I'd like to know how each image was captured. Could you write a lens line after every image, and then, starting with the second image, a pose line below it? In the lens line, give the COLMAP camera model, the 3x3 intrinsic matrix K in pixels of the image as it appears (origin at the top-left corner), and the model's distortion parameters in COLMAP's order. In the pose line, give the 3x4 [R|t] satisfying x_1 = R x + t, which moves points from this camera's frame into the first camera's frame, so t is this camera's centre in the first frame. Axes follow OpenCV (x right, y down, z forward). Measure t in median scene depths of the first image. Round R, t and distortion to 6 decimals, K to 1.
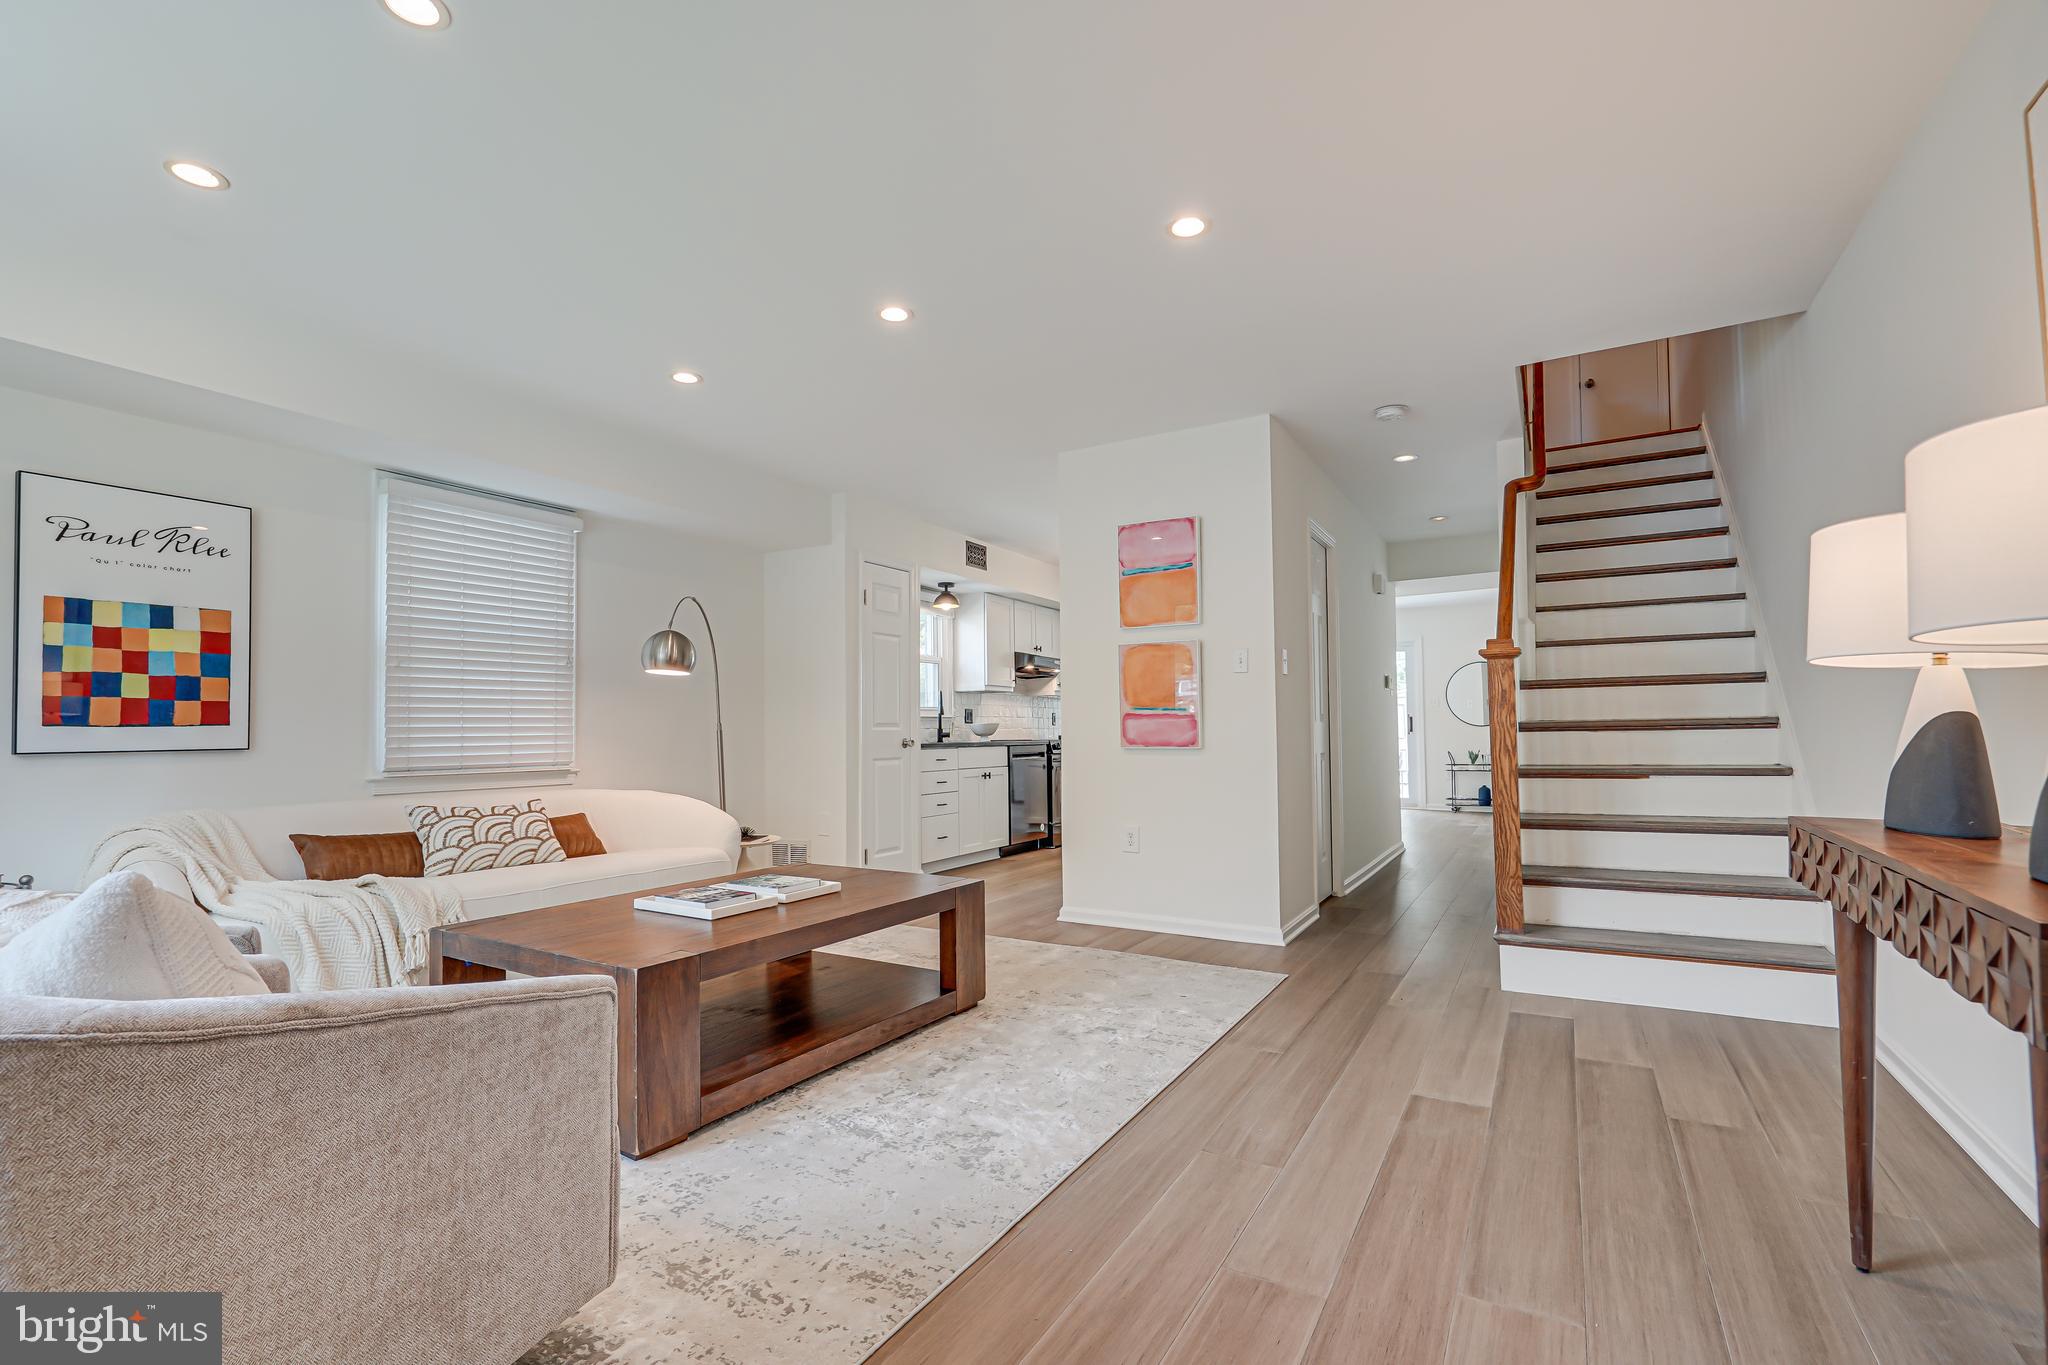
lens RADIAL K [[926.7, 0, 1017.5], [0, 926.7, 703.4], [0, 0, 1]] dist [-0.003922, 0.001851]
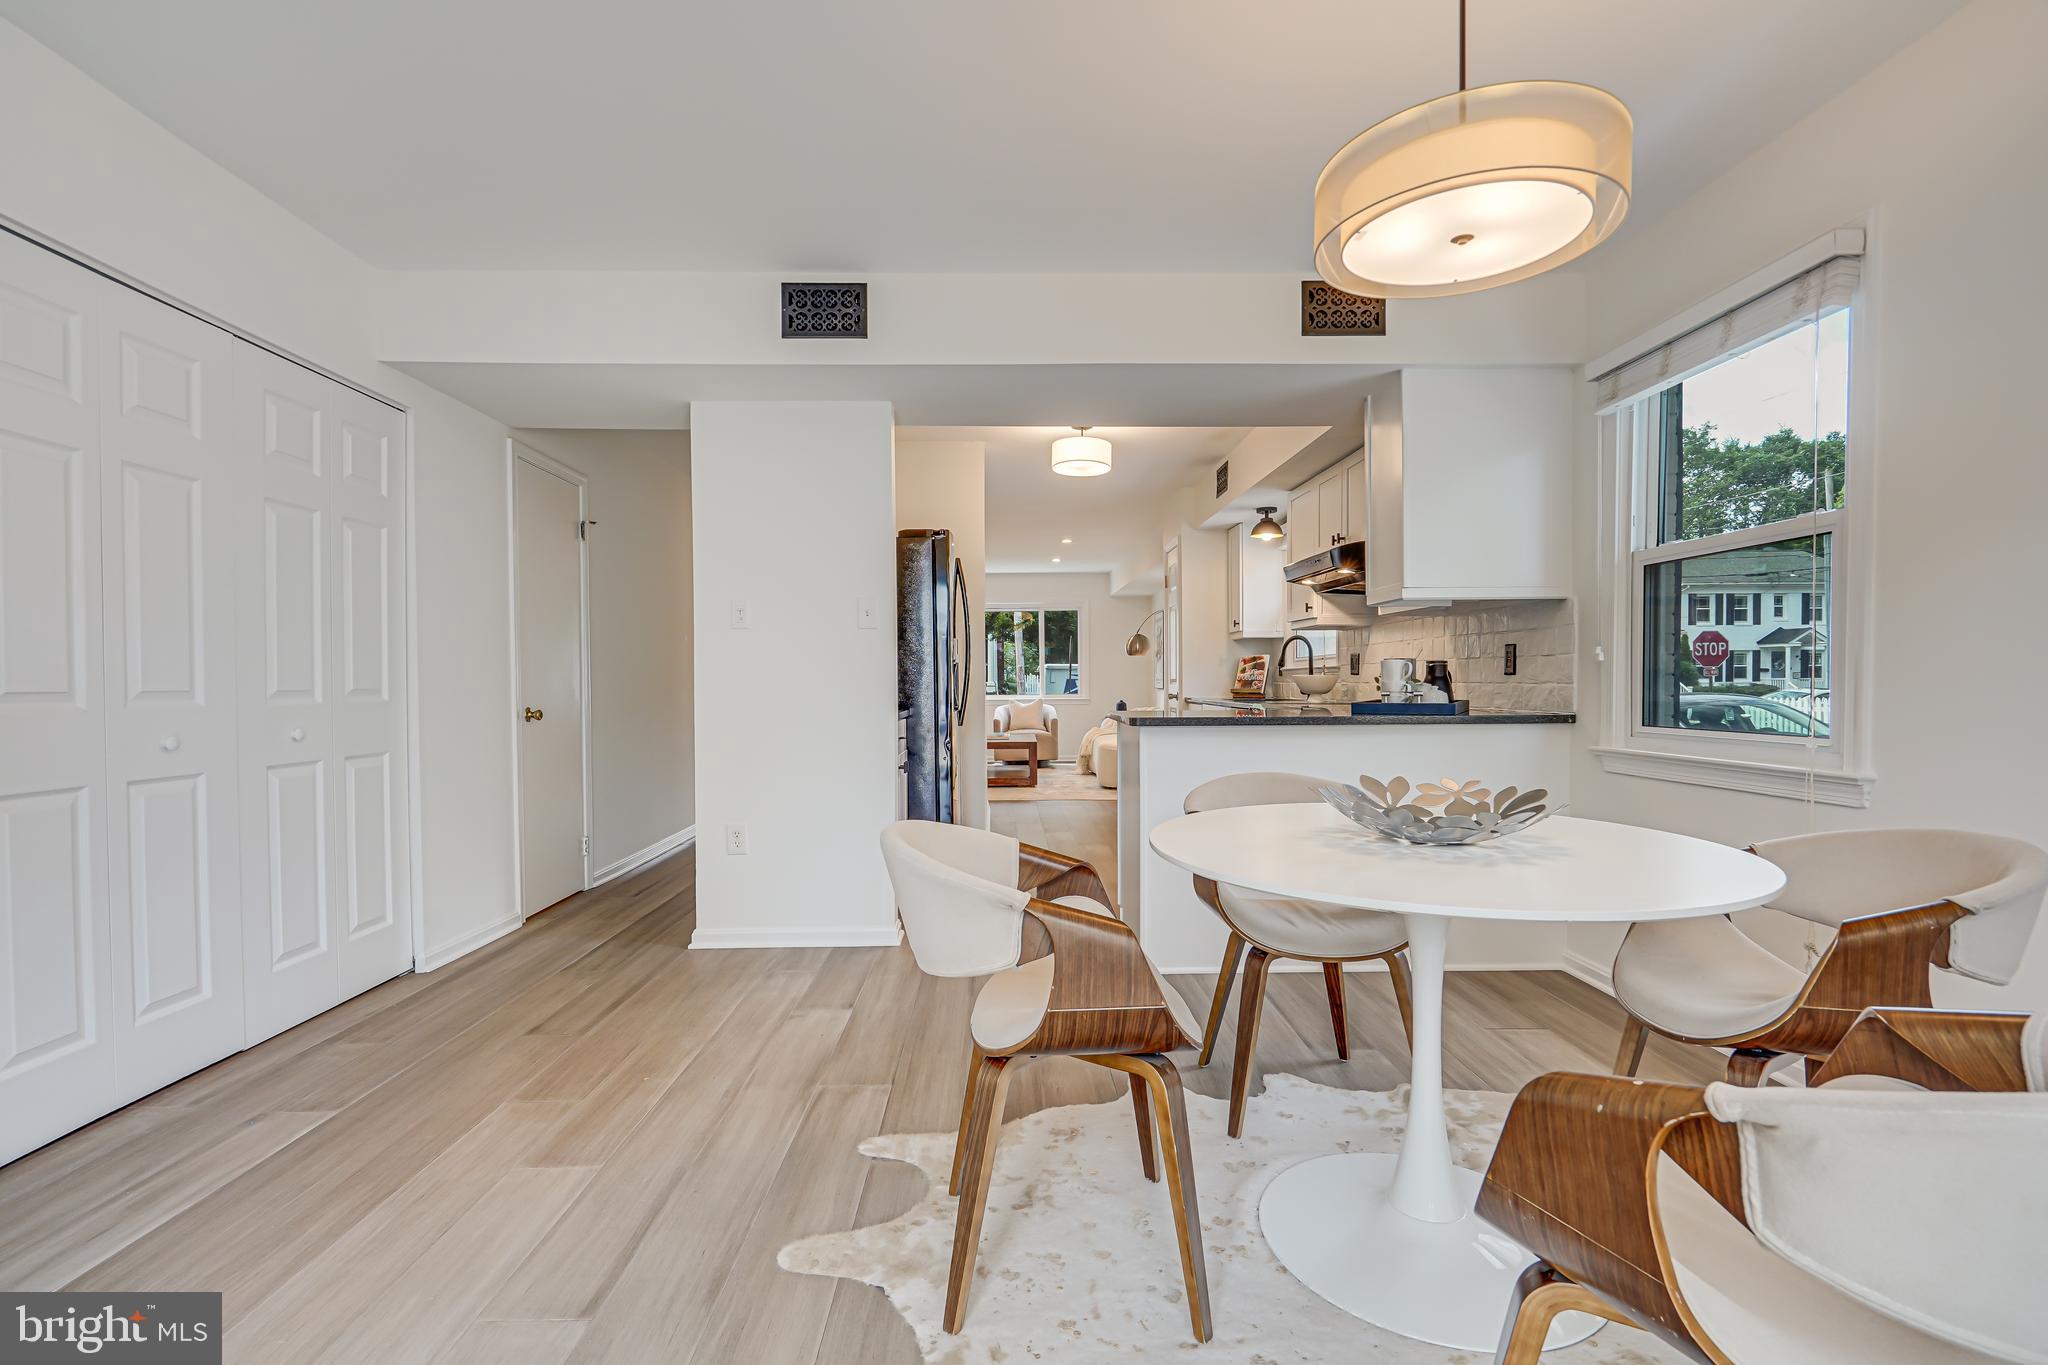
lens RADIAL K [[926.7, 0, 1017.5], [0, 926.7, 703.4], [0, 0, 1]] dist [-0.003922, 0.001851]
pose [[-0.852688, 0.025654, -0.521791, 0.506080], [0.029945, 0.999552, 0.000209, 0.035183], [0.521562, -0.015447, -0.853074, 1.455768]]
